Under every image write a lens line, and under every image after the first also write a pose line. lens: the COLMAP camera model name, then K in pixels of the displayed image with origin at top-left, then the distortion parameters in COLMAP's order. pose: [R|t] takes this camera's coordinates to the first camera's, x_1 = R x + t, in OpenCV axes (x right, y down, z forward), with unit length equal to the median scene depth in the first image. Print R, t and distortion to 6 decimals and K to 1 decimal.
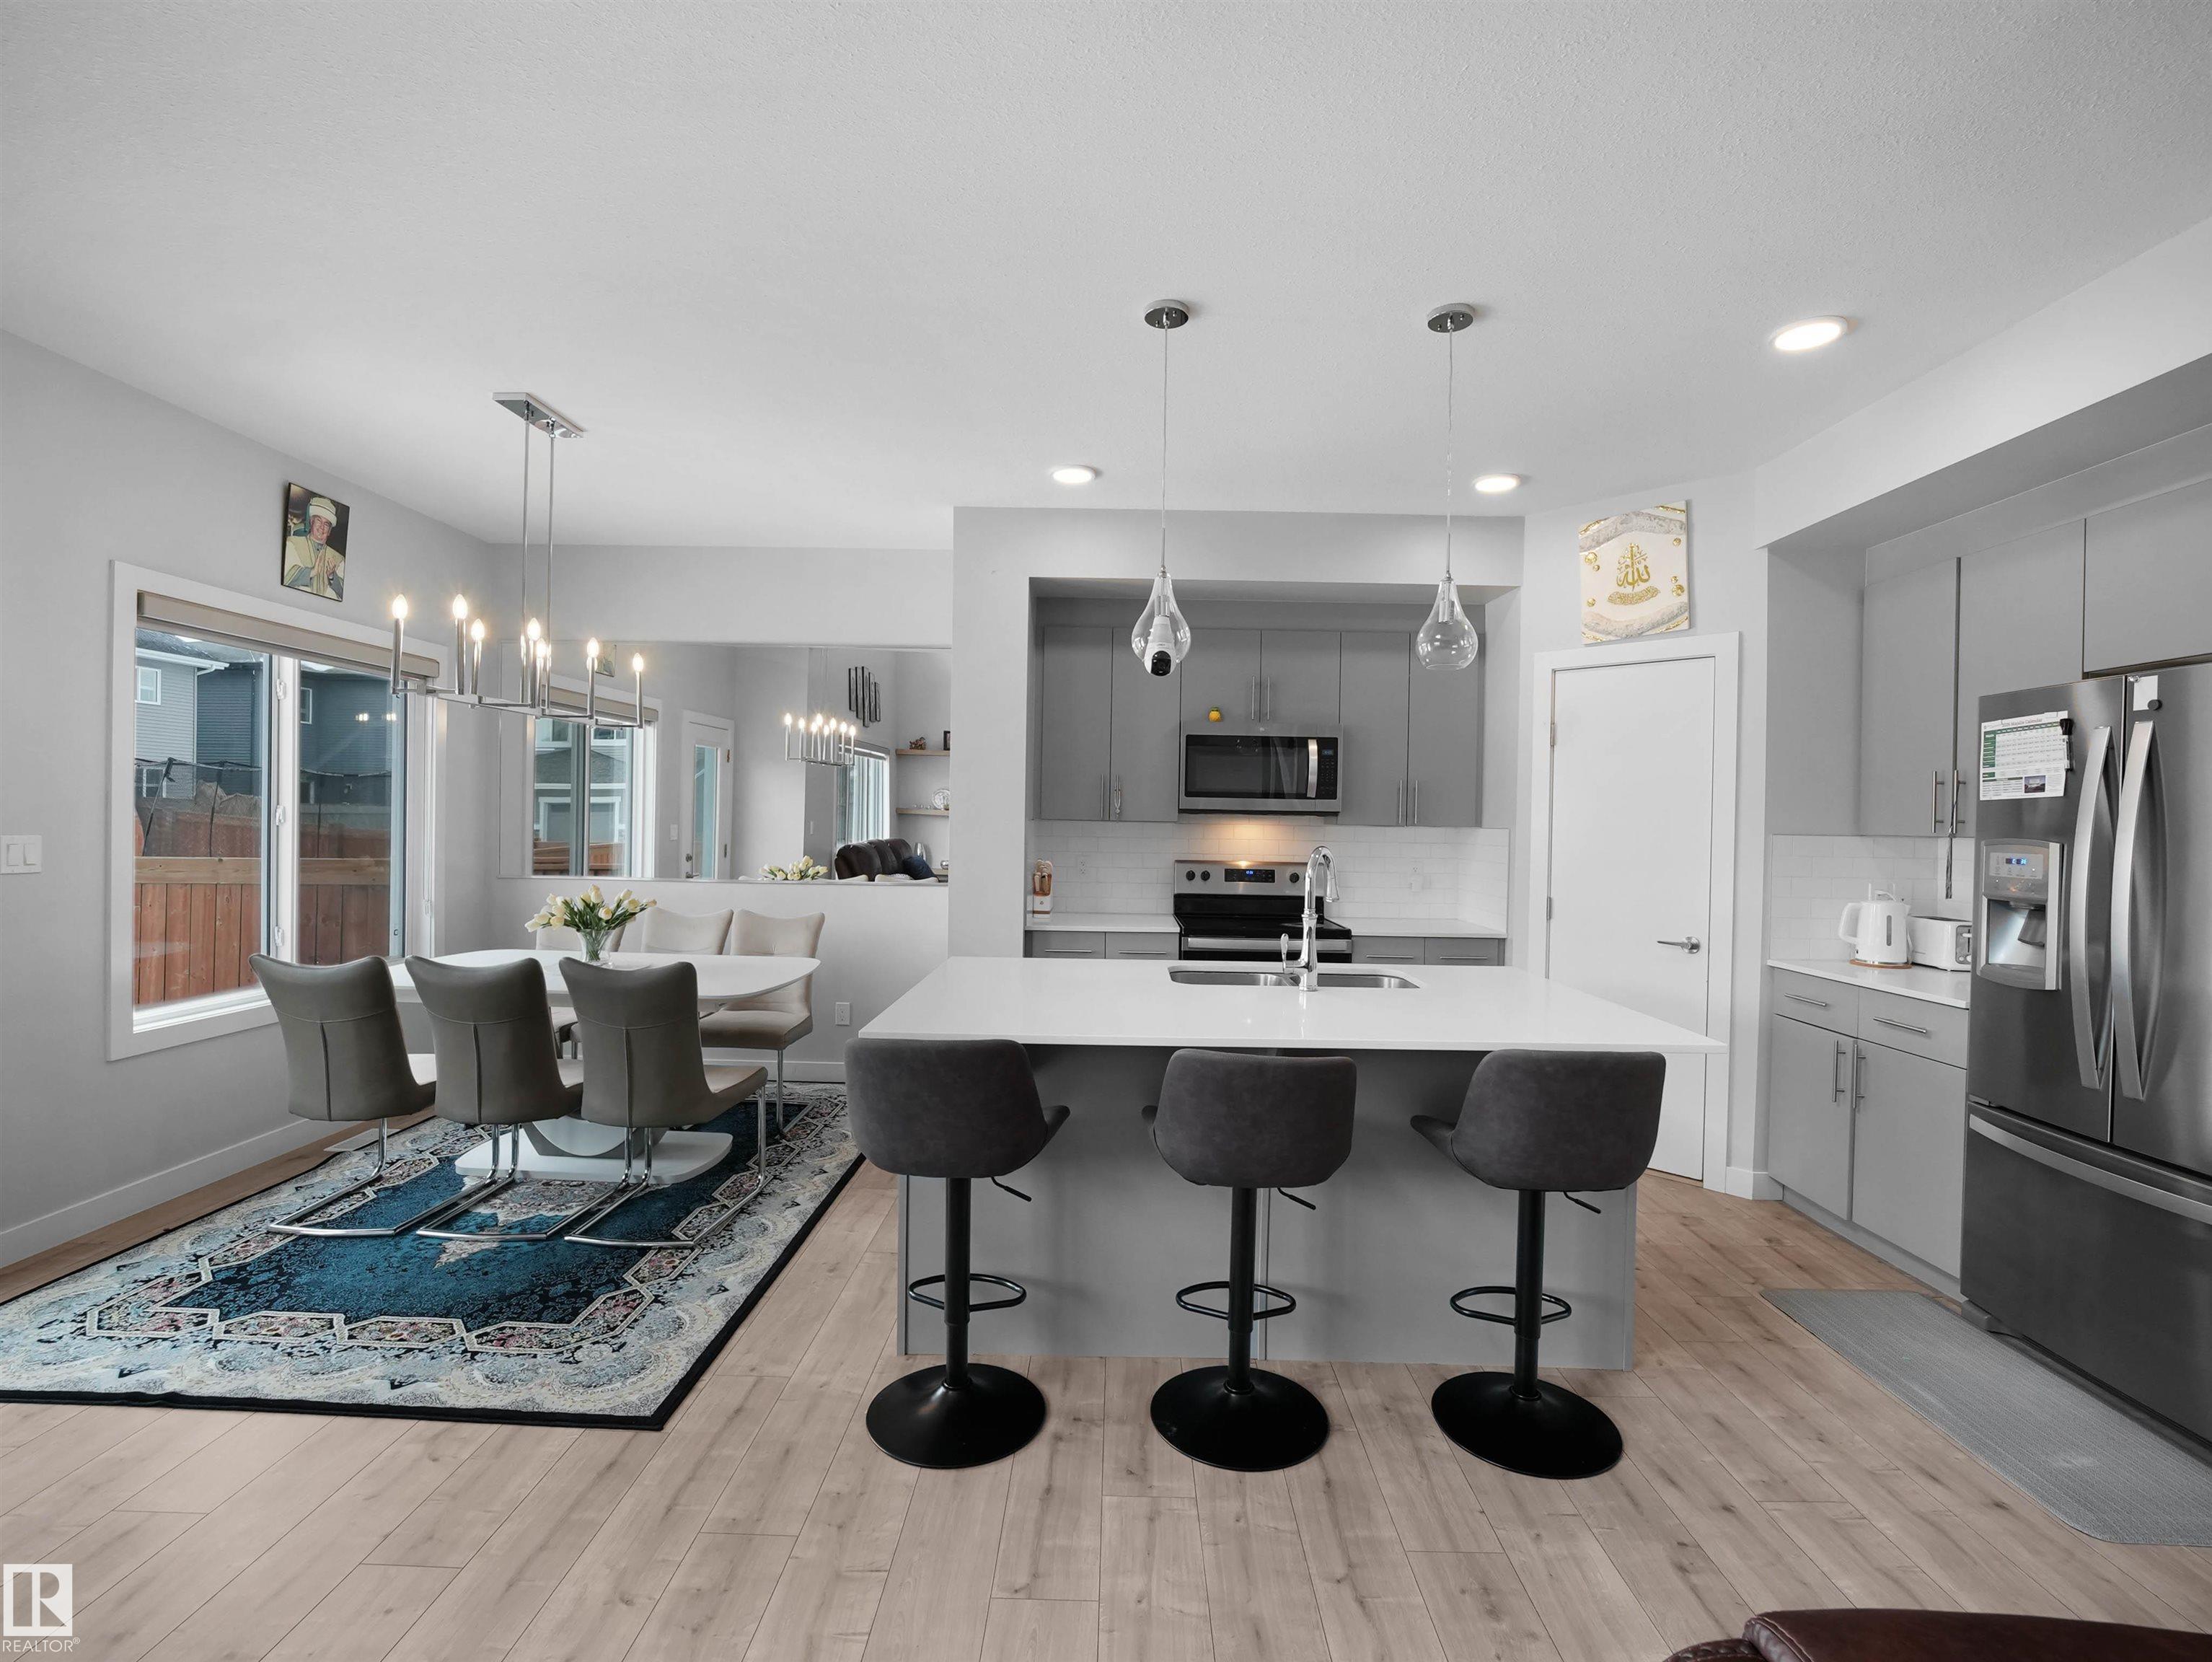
lens RADIAL K [[1000.0, 0, 1117.7], [0, 1000.0, 827.6], [0, 0, 1]] dist [-0.019591, 0.000999]
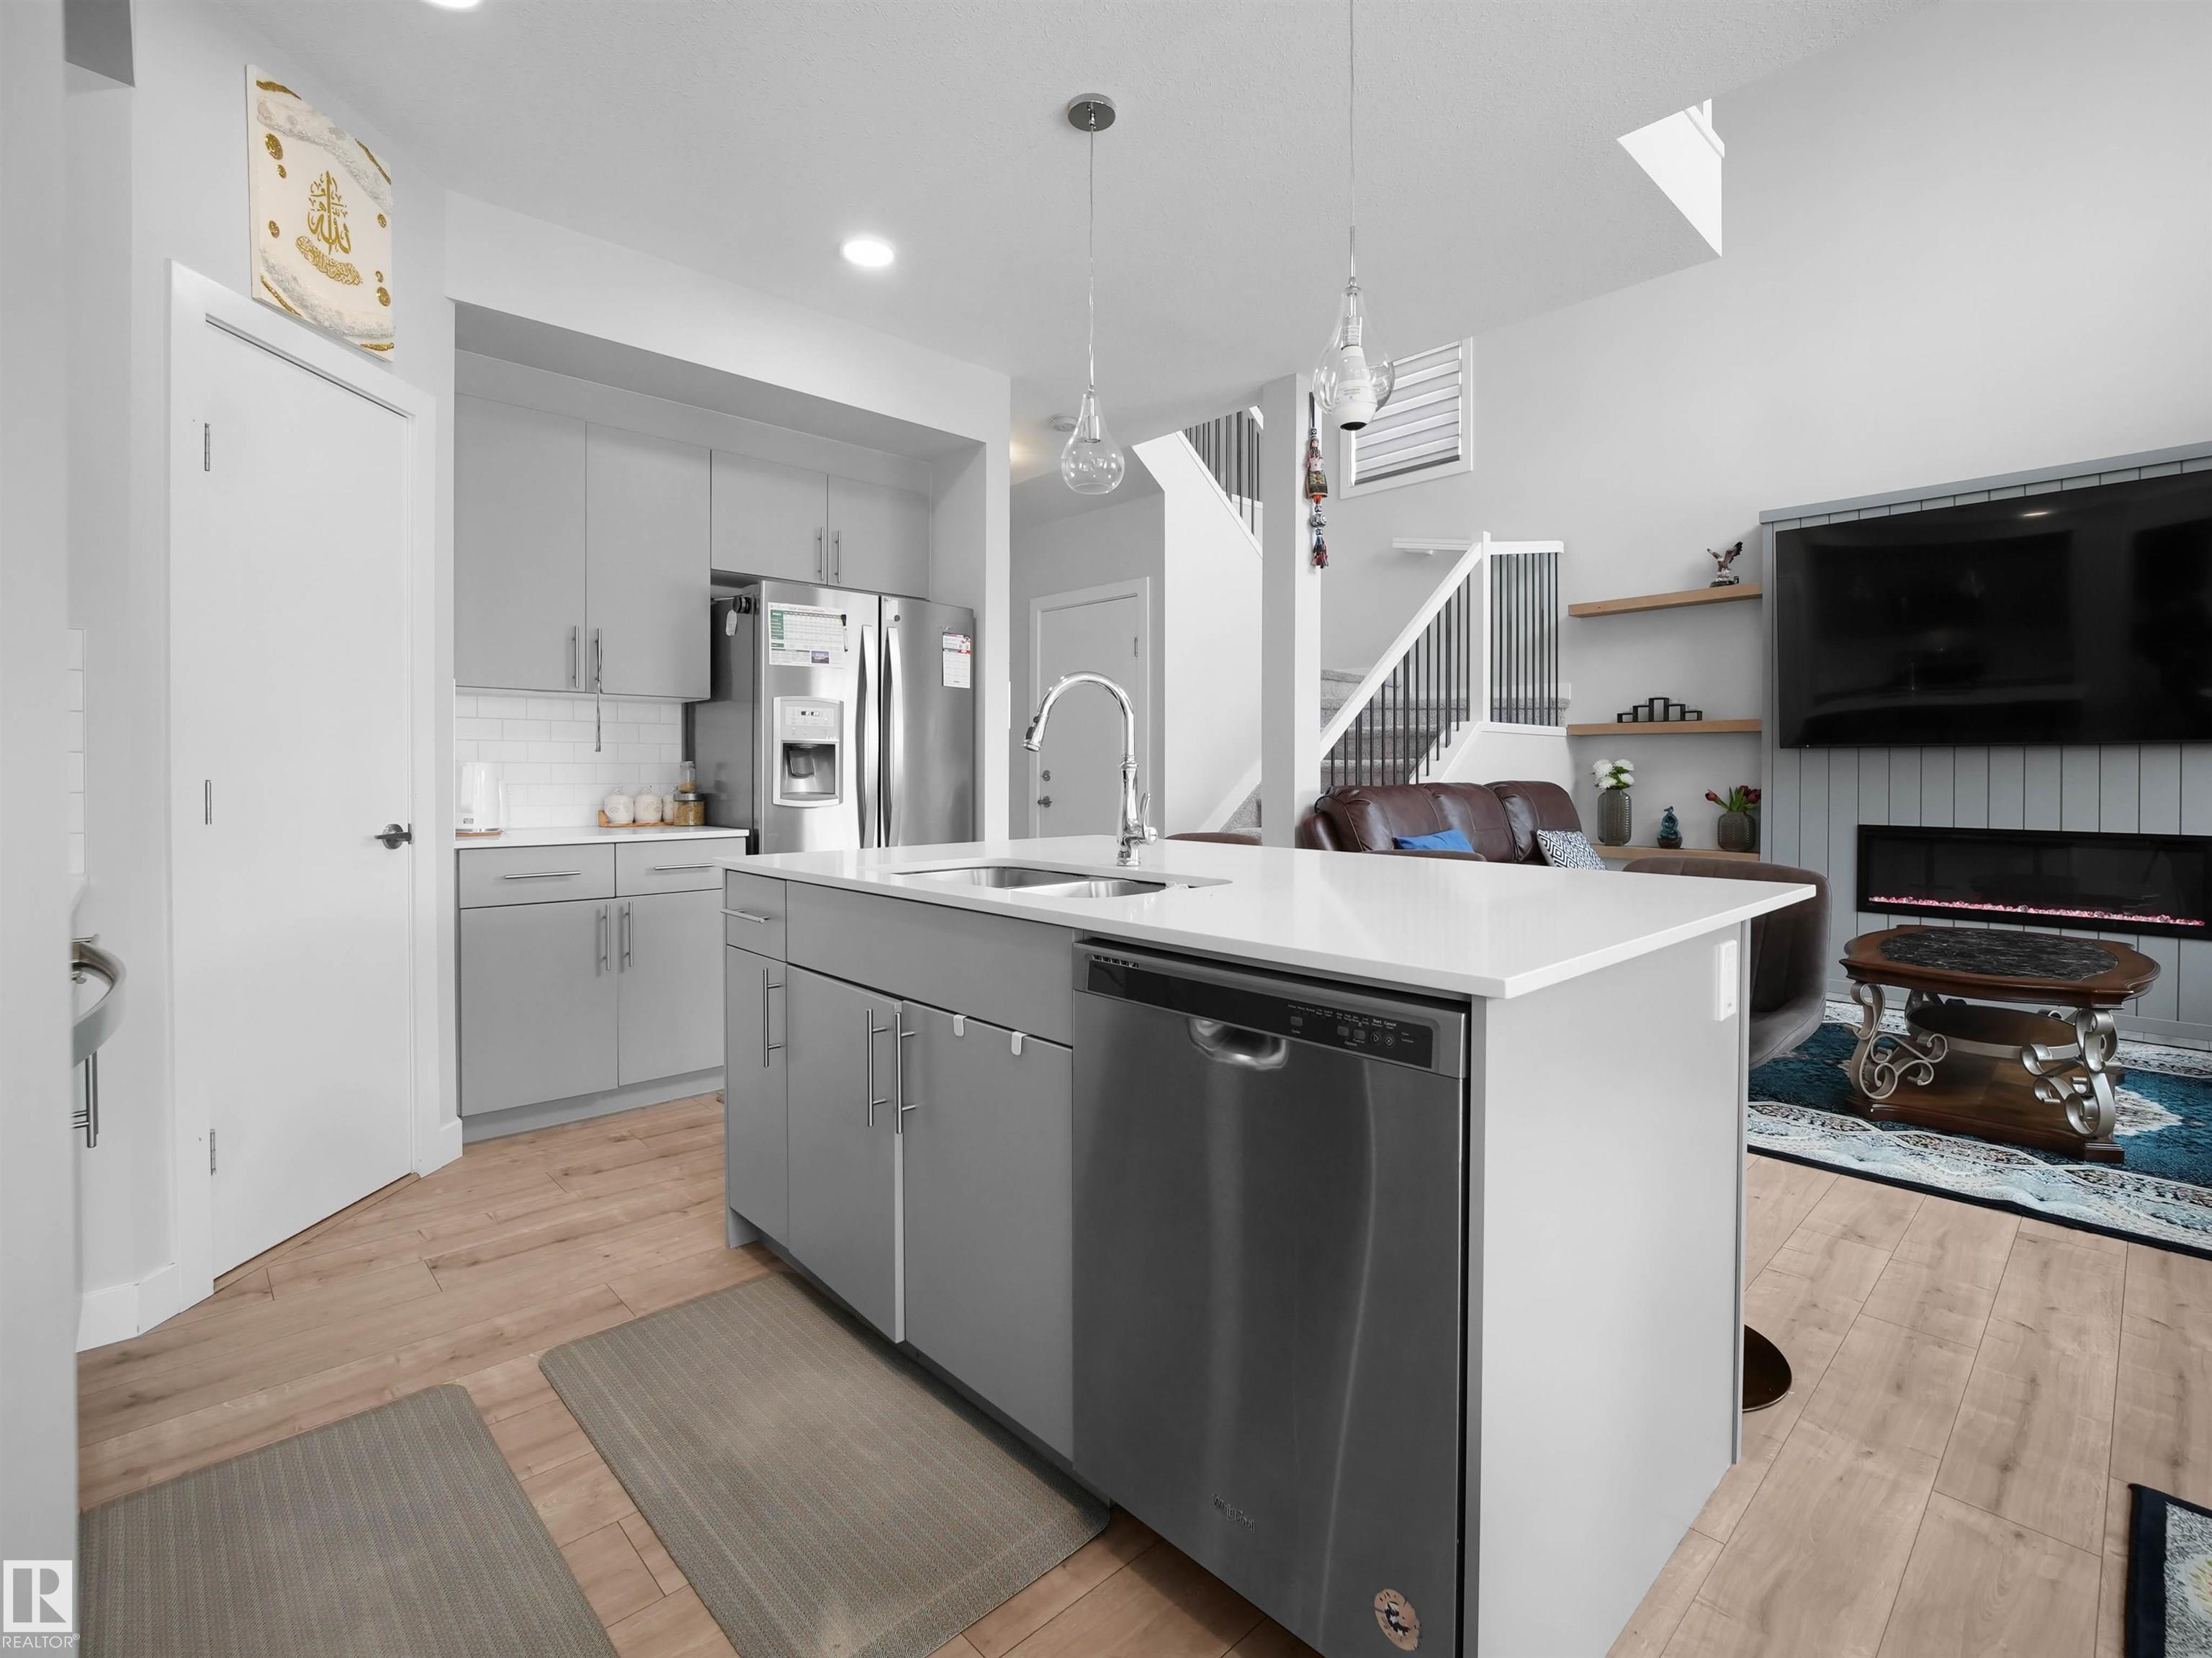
lens RADIAL K [[1004.1, 0, 1140.7], [0, 1004.1, 784.4], [0, 0, 1]] dist [-0.022566, 0.001264]
pose [[-0.698697, -0.026716, 0.714918, -0.298343], [-0.007562, 0.999522, 0.029962, 0.068569], [-0.715377, 0.015528, -0.698566, 1.294418]]
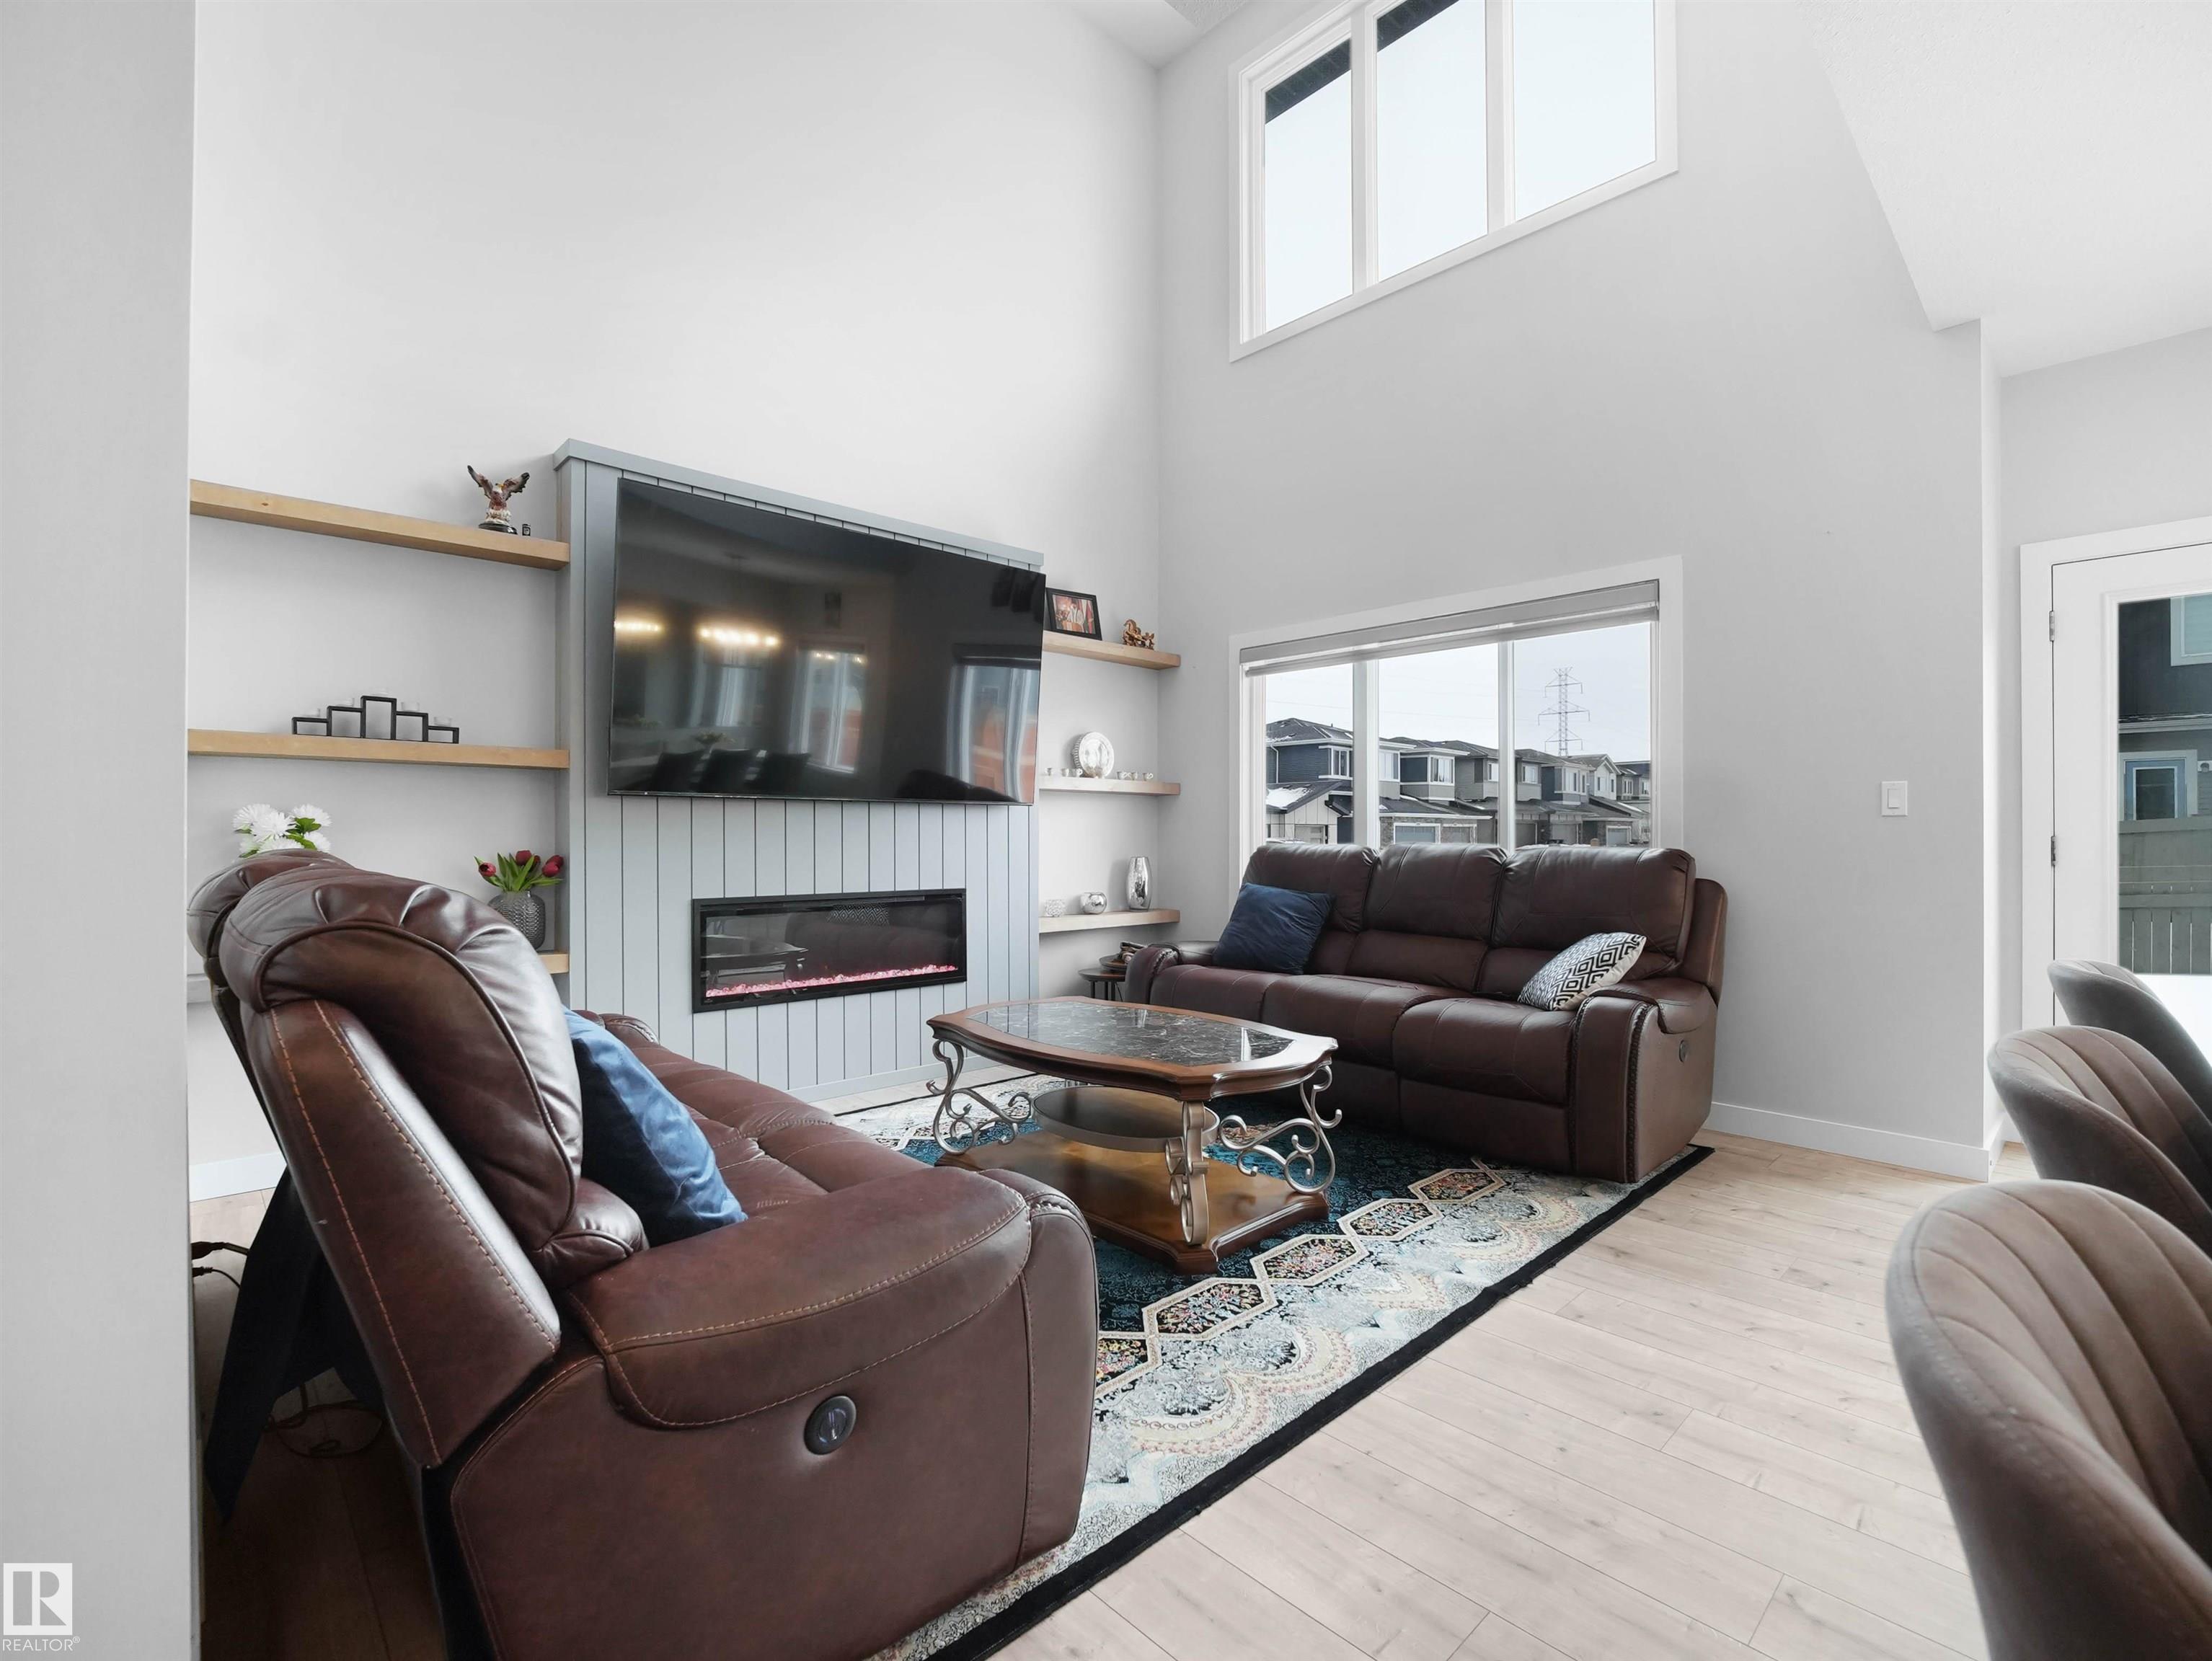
lens RADIAL K [[1010.6, 0, 1097.1], [0, 1010.6, 829.8], [0, 0, 1]] dist [-0.028475, 0.007393]
pose [[-0.729041, -0.022321, -0.684107, 0.467805], [-0.022253, 0.999713, -0.008903, 0.086228], [0.684109, 0.008732, -0.729328, 0.635243]]
